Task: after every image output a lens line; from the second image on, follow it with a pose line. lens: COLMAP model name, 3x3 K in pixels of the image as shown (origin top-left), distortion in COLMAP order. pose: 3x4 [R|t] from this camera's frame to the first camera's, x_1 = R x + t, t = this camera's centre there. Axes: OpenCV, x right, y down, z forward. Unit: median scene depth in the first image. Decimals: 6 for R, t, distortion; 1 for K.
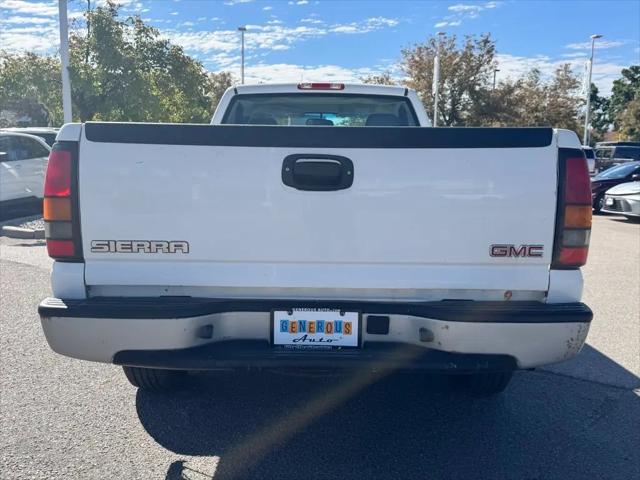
lens RADIAL K [[611.0, 0, 323.3], [0, 611.0, 241.7], [0, 0, 1]] dist [0.122088, -0.234267]
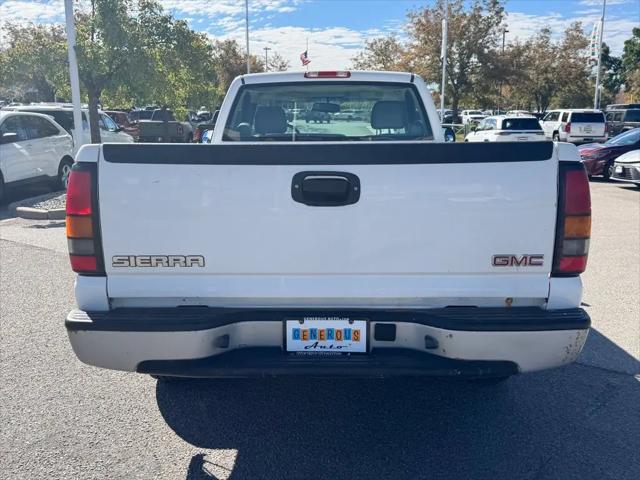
lens RADIAL K [[608.9, 0, 321.2], [0, 608.9, 241.2], [0, 0, 1]] dist [0.132601, -0.251889]
pose [[0.999748, -0.014180, -0.017425, -0.000148], [0.015115, 0.998384, 0.054789, -0.076253], [0.016620, -0.055038, 0.998346, -0.039830]]
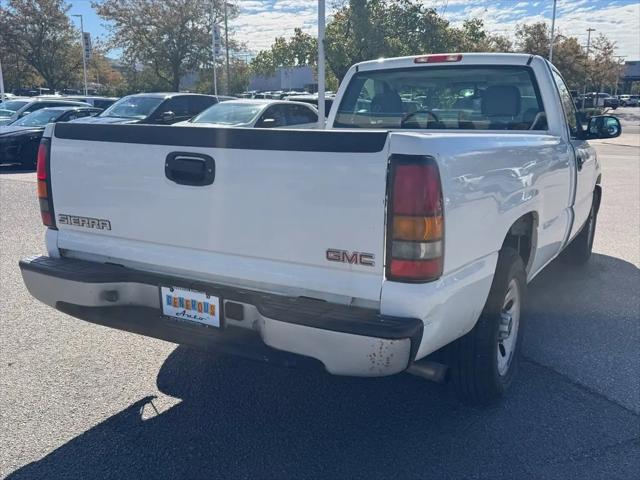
lens RADIAL K [[608.9, 0, 321.2], [0, 608.9, 241.2], [0, 0, 1]] dist [0.132601, -0.251889]
pose [[0.870523, 0.094757, -0.482919, 0.710593], [-0.061331, 0.994527, 0.084586, -0.086040], [0.488291, -0.044017, 0.871570, 0.127963]]
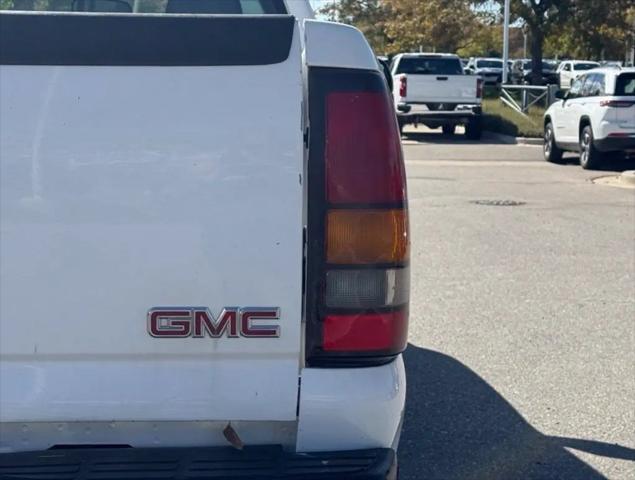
lens RADIAL K [[1318.7, 0, 317.5], [0, 1318.7, 240.0], [0, 0, 1]] dist [0.039277, 0.132967]
pose [[0.999822, -0.007679, 0.017262, 0.351464], [0.008011, 0.999782, -0.019274, -0.020816], [-0.017110, 0.019408, 0.999665, 0.137117]]
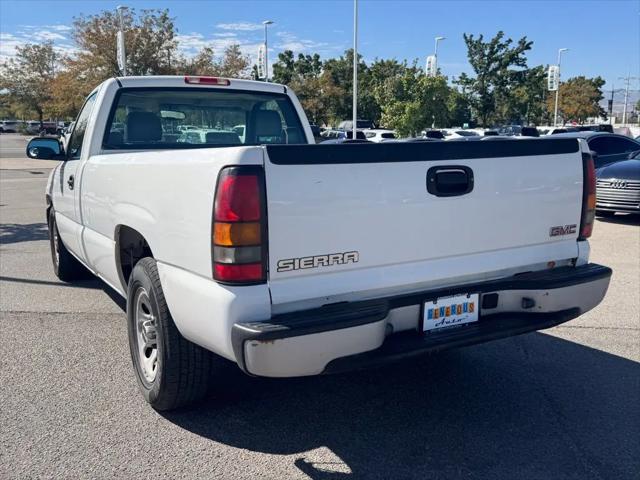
lens RADIAL K [[608.9, 0, 321.2], [0, 608.9, 241.2], [0, 0, 1]] dist [0.132601, -0.251889]
pose [[0.866840, -0.104928, 0.487421, -0.768201], [0.086614, 0.994431, 0.060038, -0.084828], [-0.491006, -0.009826, 0.871101, 0.085516]]
